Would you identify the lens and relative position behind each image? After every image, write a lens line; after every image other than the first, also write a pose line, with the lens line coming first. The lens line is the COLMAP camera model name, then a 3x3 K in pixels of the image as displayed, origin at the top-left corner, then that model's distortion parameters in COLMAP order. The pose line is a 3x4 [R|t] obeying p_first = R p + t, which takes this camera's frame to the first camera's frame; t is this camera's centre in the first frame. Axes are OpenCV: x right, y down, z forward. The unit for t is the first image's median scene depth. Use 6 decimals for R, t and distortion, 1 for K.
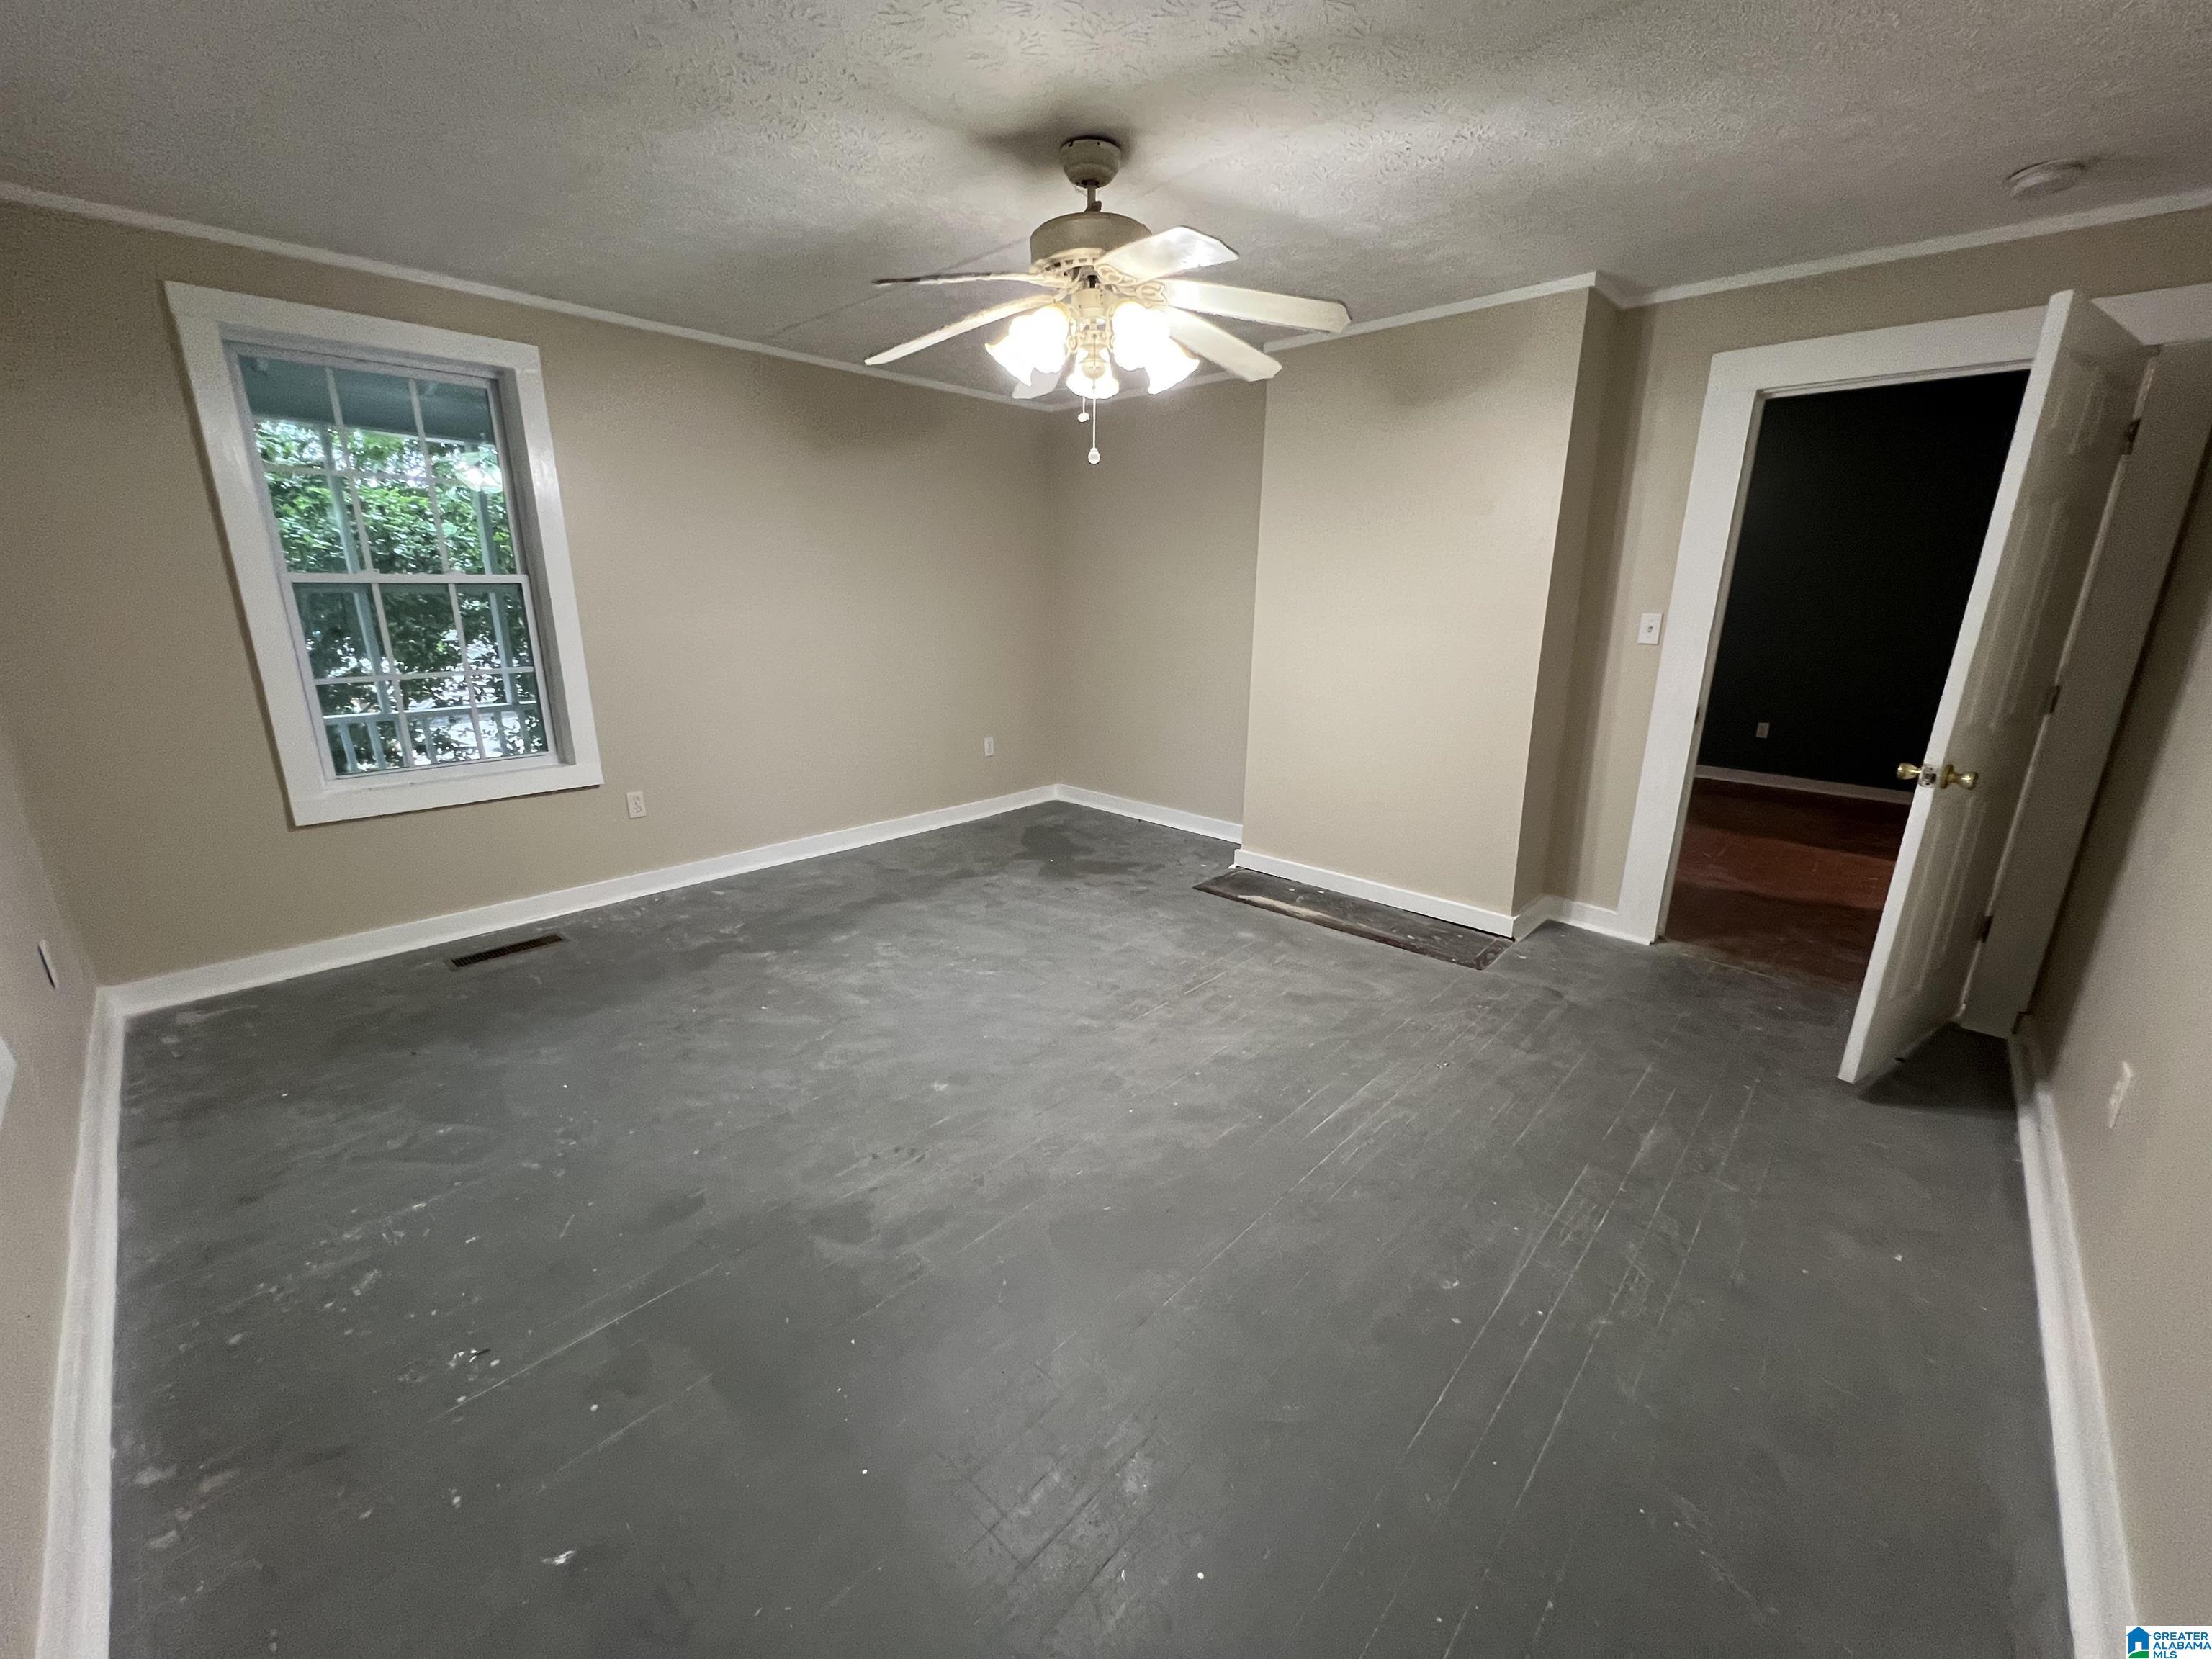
lens RADIAL K [[883.5, 0, 1110.6], [0, 883.5, 831.1], [0, 0, 1]] dist [0.004526, 0.000196]
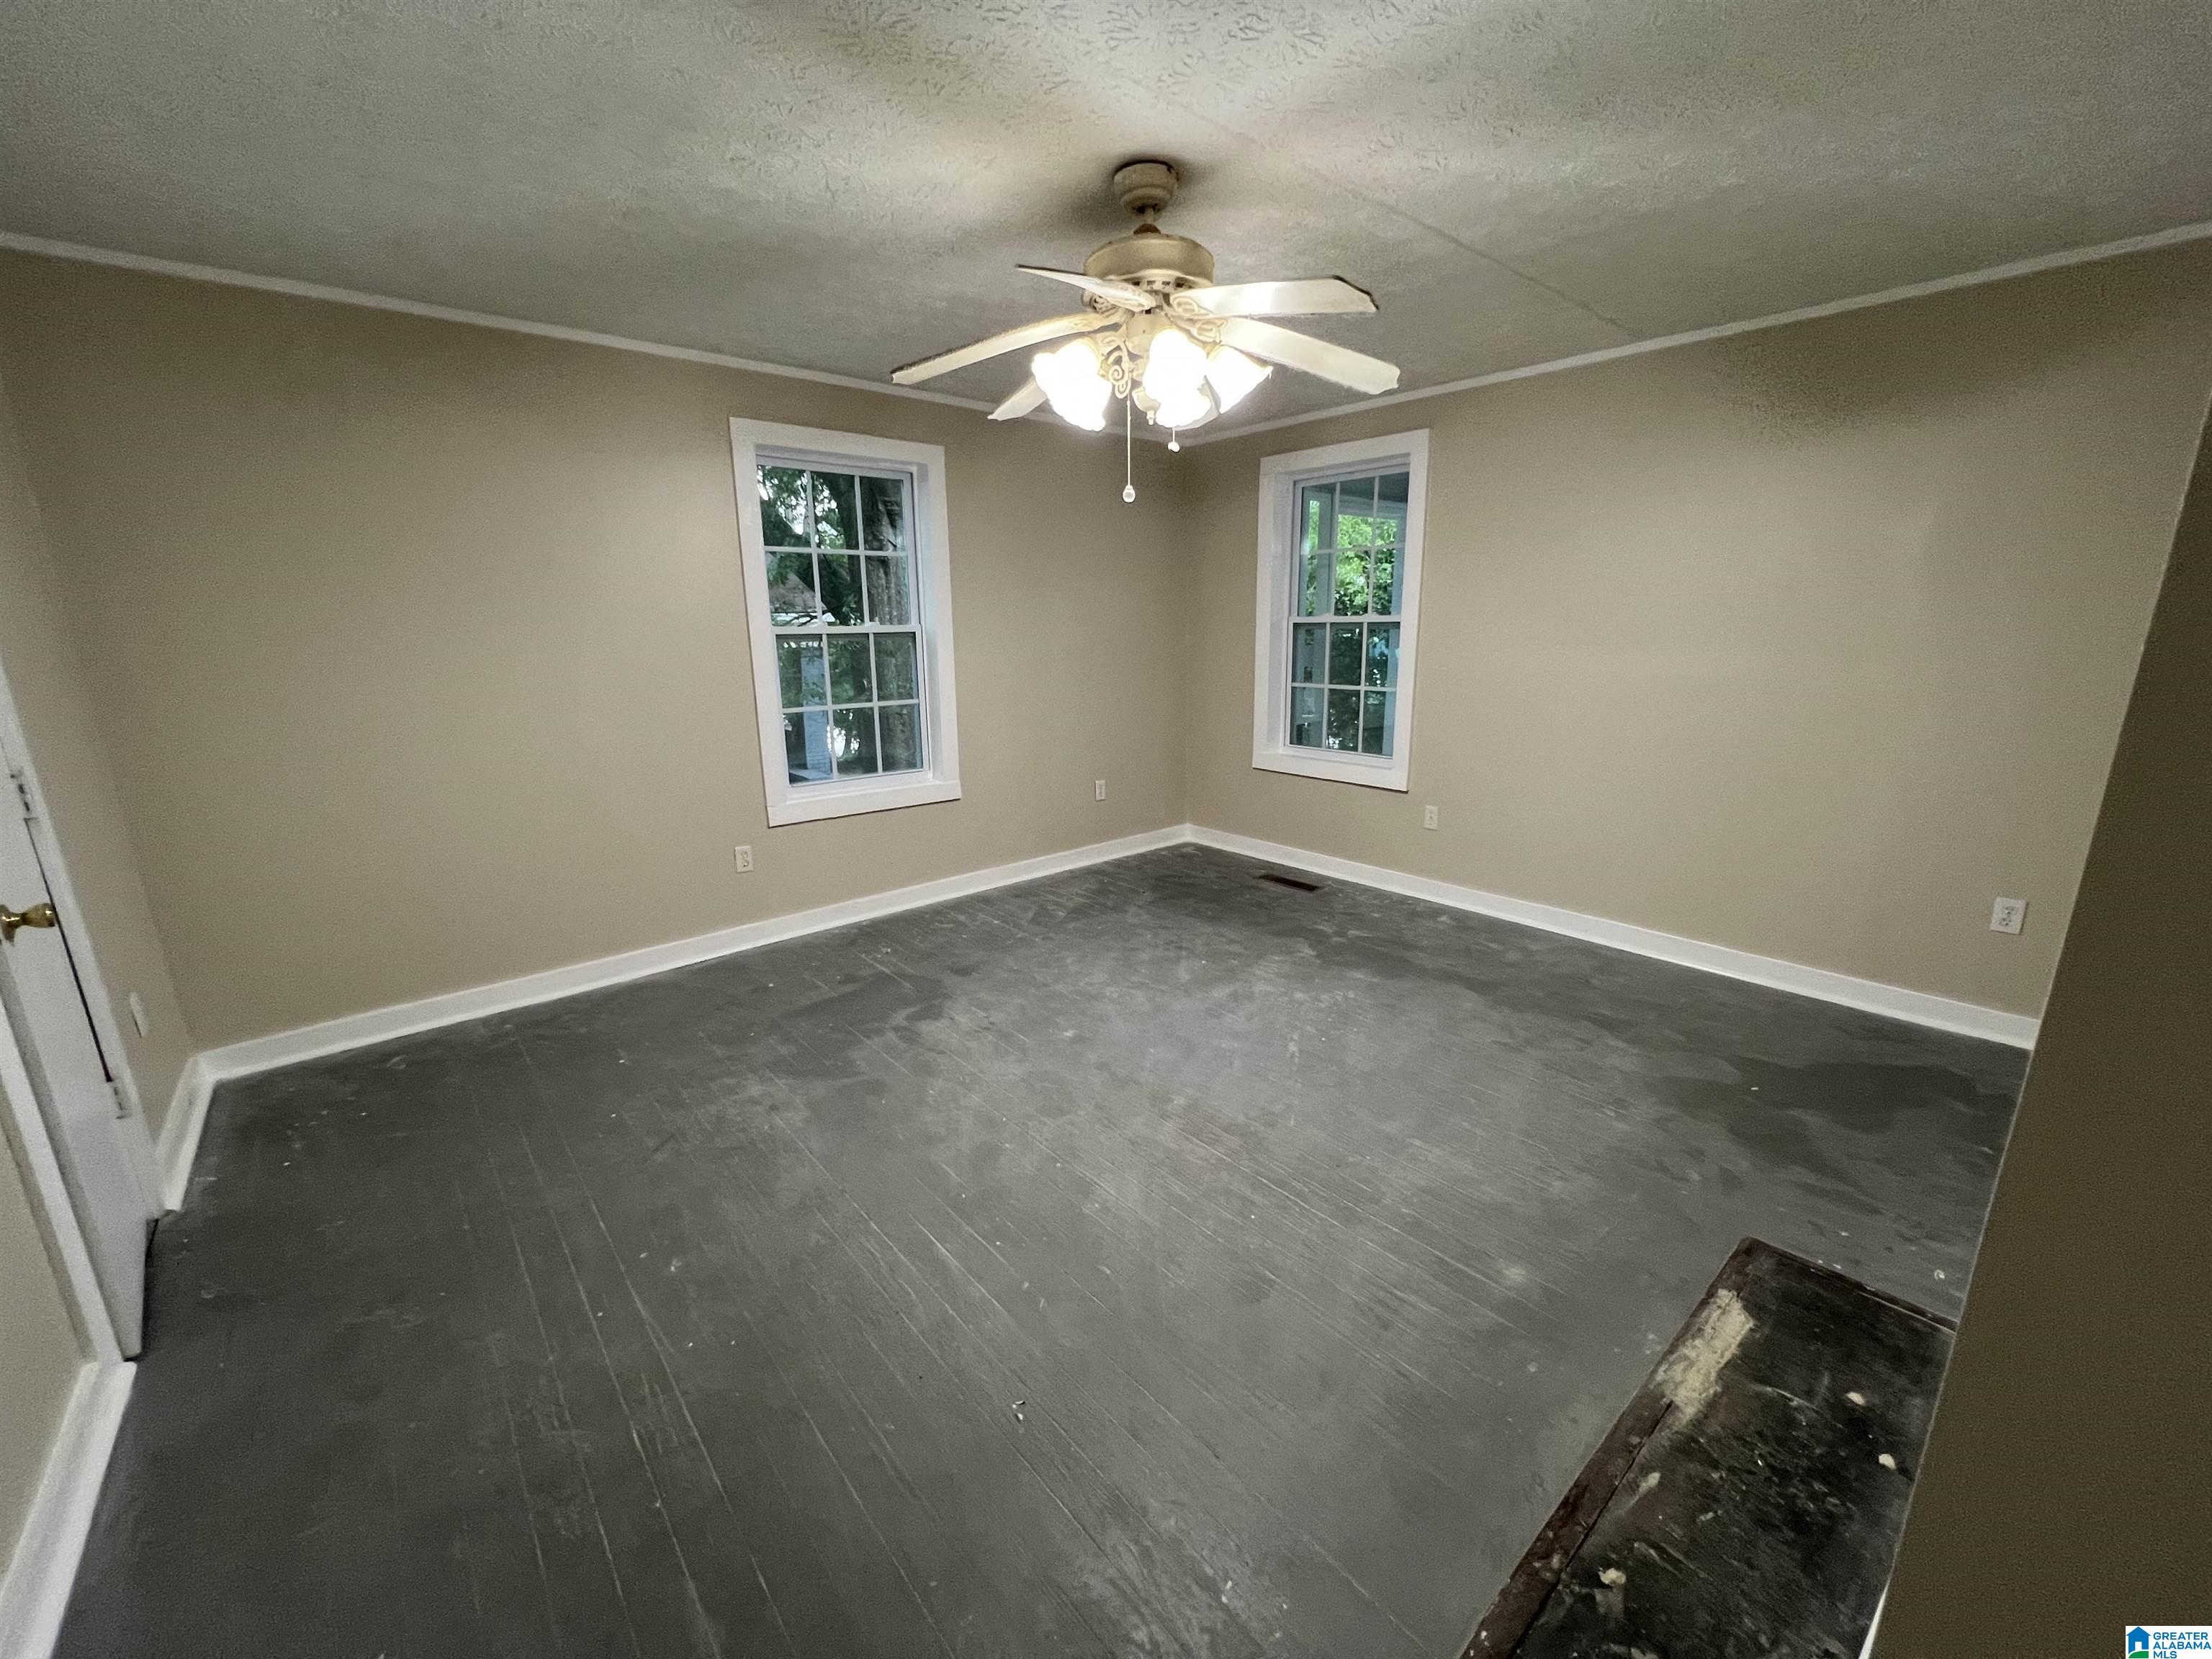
lens RADIAL K [[874.3, 0, 1095.2], [0, 874.3, 831.1], [0, 0, 1]] dist [0.003370, 0.001240]
pose [[-0.123825, 0.226904, -0.966013, 0.671334], [-0.256135, 0.933207, 0.252031, -0.210903], [0.958677, 0.278638, -0.057436, 0.763010]]
